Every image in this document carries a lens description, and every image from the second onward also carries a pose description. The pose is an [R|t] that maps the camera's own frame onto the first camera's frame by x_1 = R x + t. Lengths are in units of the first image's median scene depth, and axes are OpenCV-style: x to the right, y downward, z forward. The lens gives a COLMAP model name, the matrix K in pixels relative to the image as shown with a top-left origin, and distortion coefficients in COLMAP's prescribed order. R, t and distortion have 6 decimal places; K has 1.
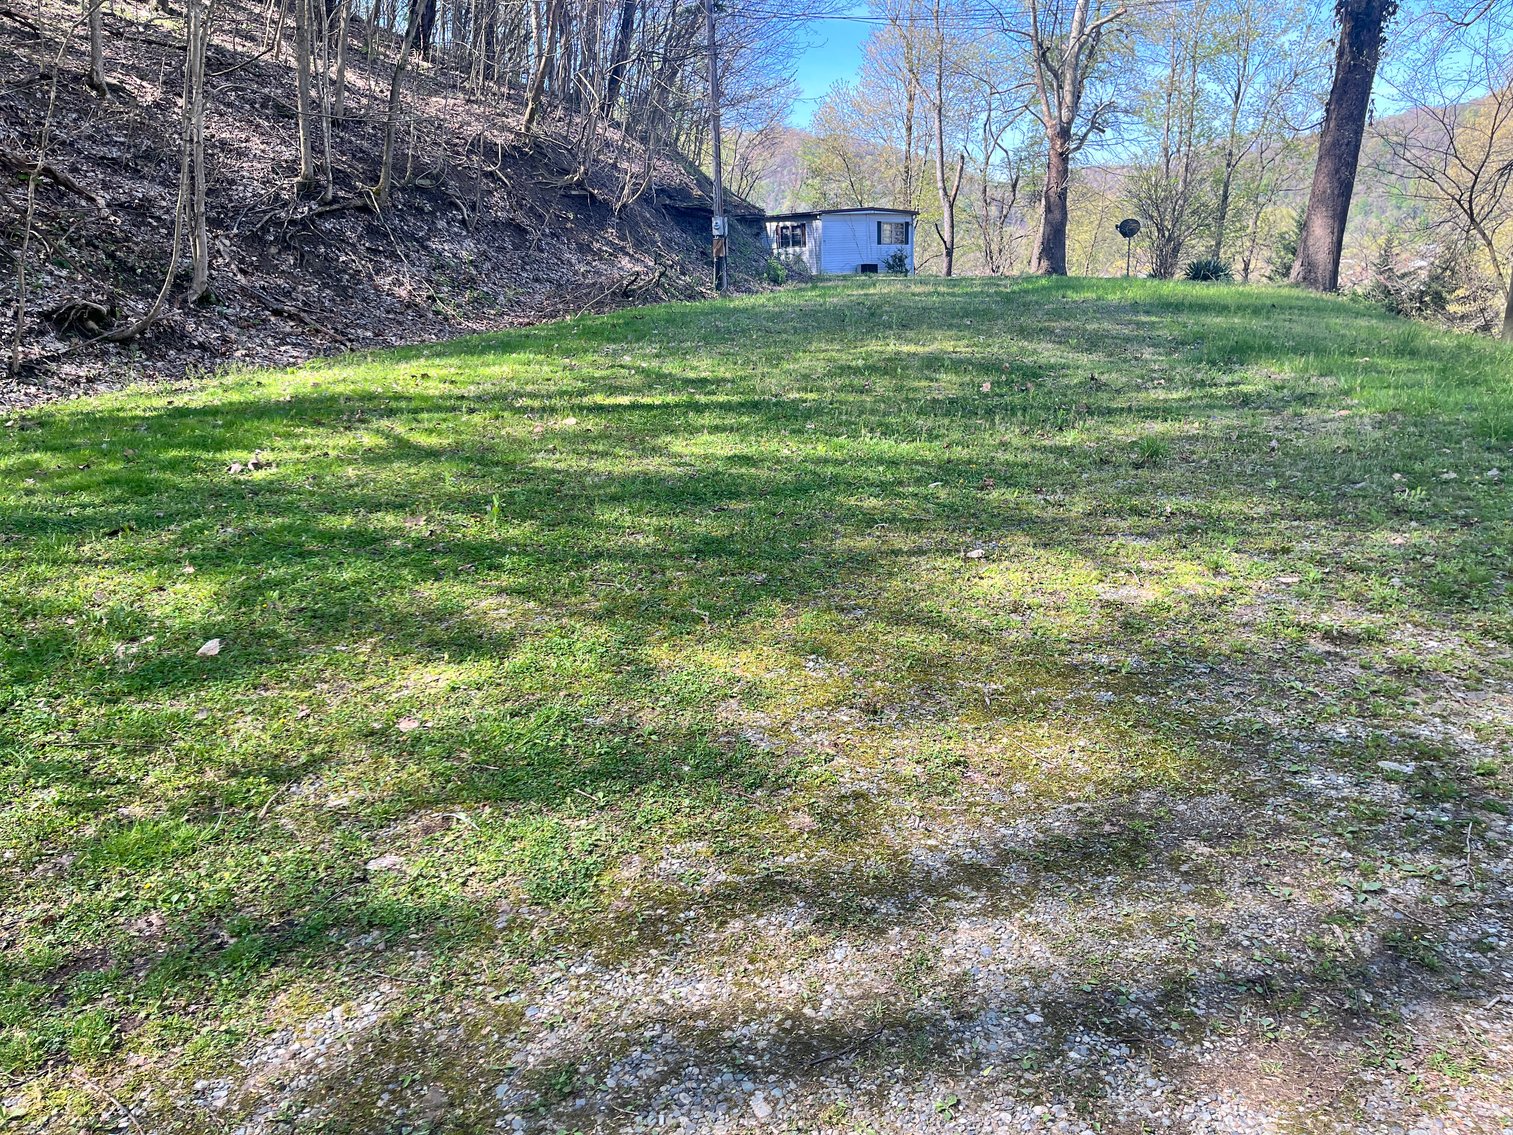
lens RADIAL K [[1143.5, 0, 762.2], [0, 1143.5, 556.7], [0, 0, 1]] dist [0.076989, -0.091298]
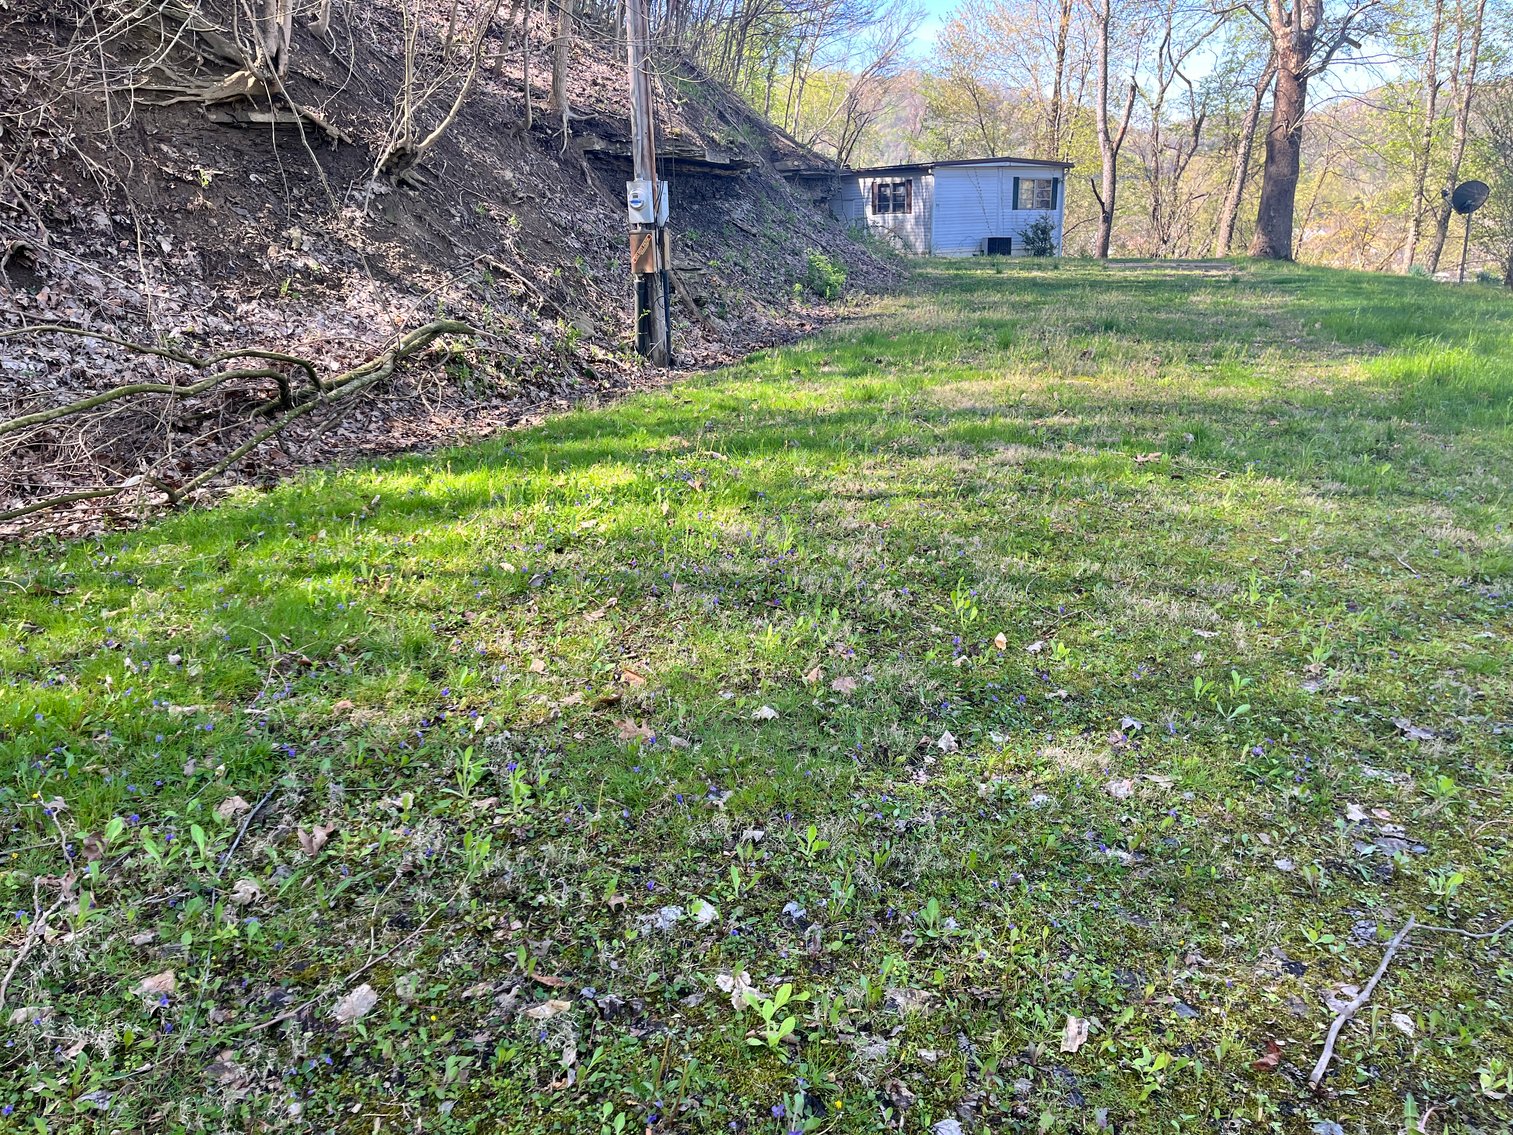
lens RADIAL K [[1143.5, 0, 754.3], [0, 1143.5, 579.2], [0, 0, 1]] dist [0.076989, -0.091298]
pose [[0.993779, 0.040670, -0.103676, 0.023593], [-0.034771, 0.997706, 0.058084, -0.074741], [0.105801, -0.054118, 0.992914, 0.245510]]
